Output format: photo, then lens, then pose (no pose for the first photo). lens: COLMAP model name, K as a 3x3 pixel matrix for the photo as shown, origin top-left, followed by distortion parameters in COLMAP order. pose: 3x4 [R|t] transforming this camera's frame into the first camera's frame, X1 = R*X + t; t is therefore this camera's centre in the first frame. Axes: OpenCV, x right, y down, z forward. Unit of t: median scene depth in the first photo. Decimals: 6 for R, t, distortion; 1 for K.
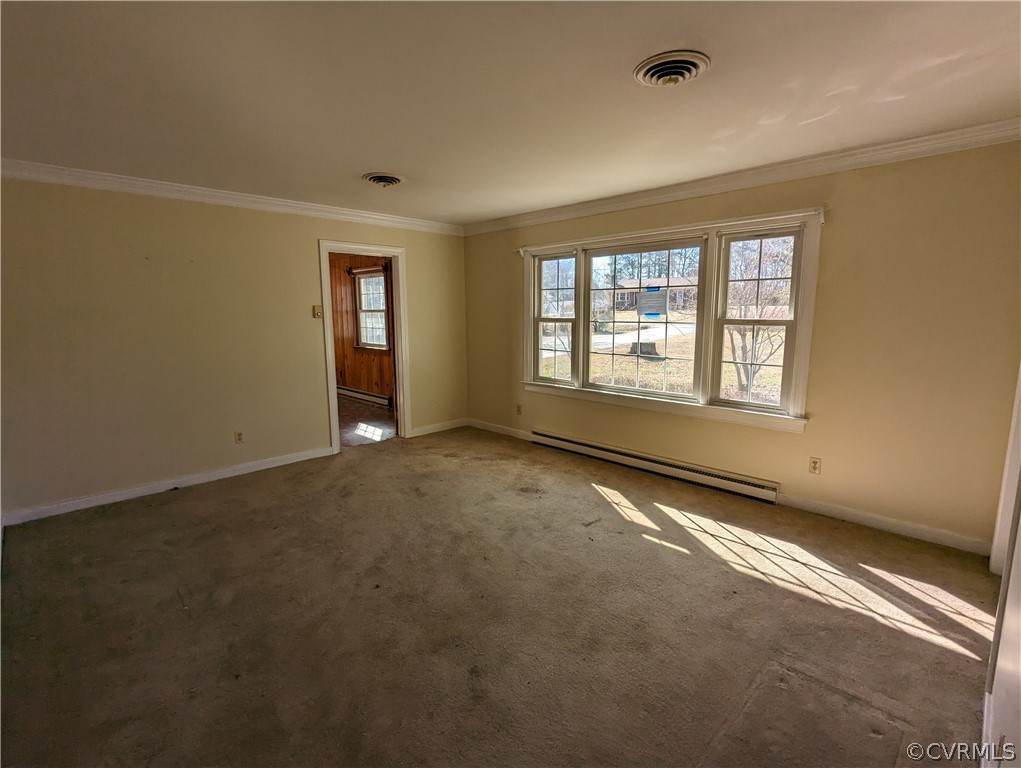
lens RADIAL K [[487.8, 0, 517.1], [0, 487.8, 385.7], [0, 0, 1]] dist [0.004327, -0.000773]
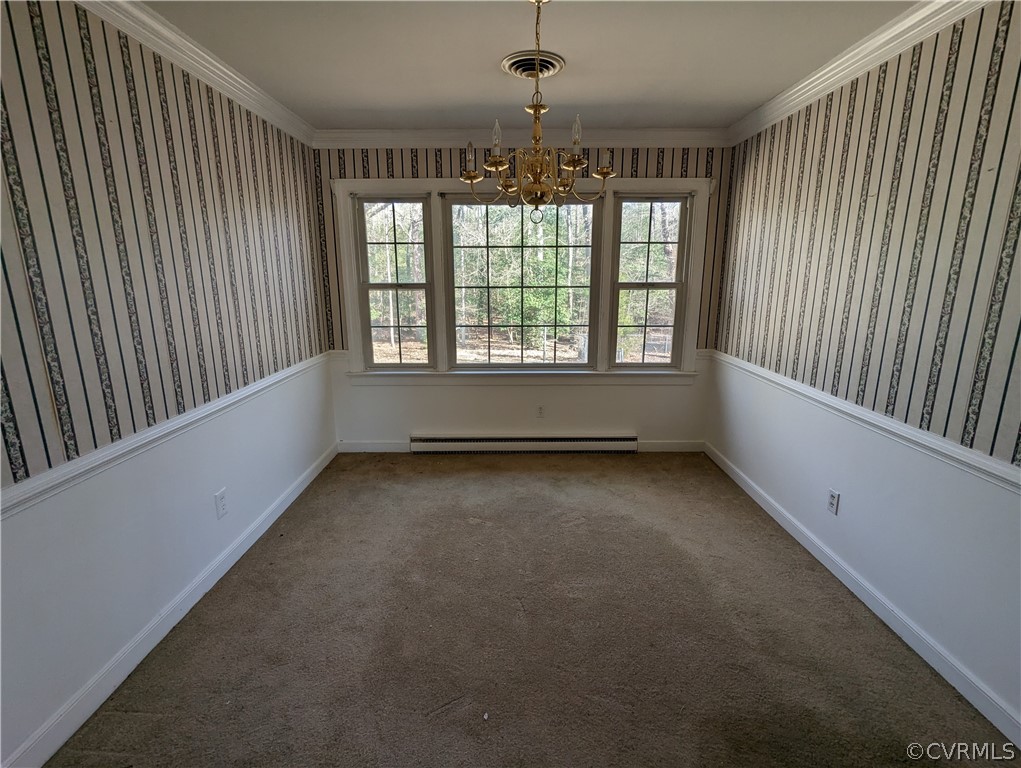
lens RADIAL K [[487.8, 0, 509.1], [0, 487.8, 381.3], [0, 0, 1]] dist [0.004327, -0.000773]
pose [[0.715030, -0.151790, 0.682417, -0.368114], [0.107359, 0.988407, 0.107361, -0.058007], [-0.690801, -0.003503, 0.723036, 0.376607]]
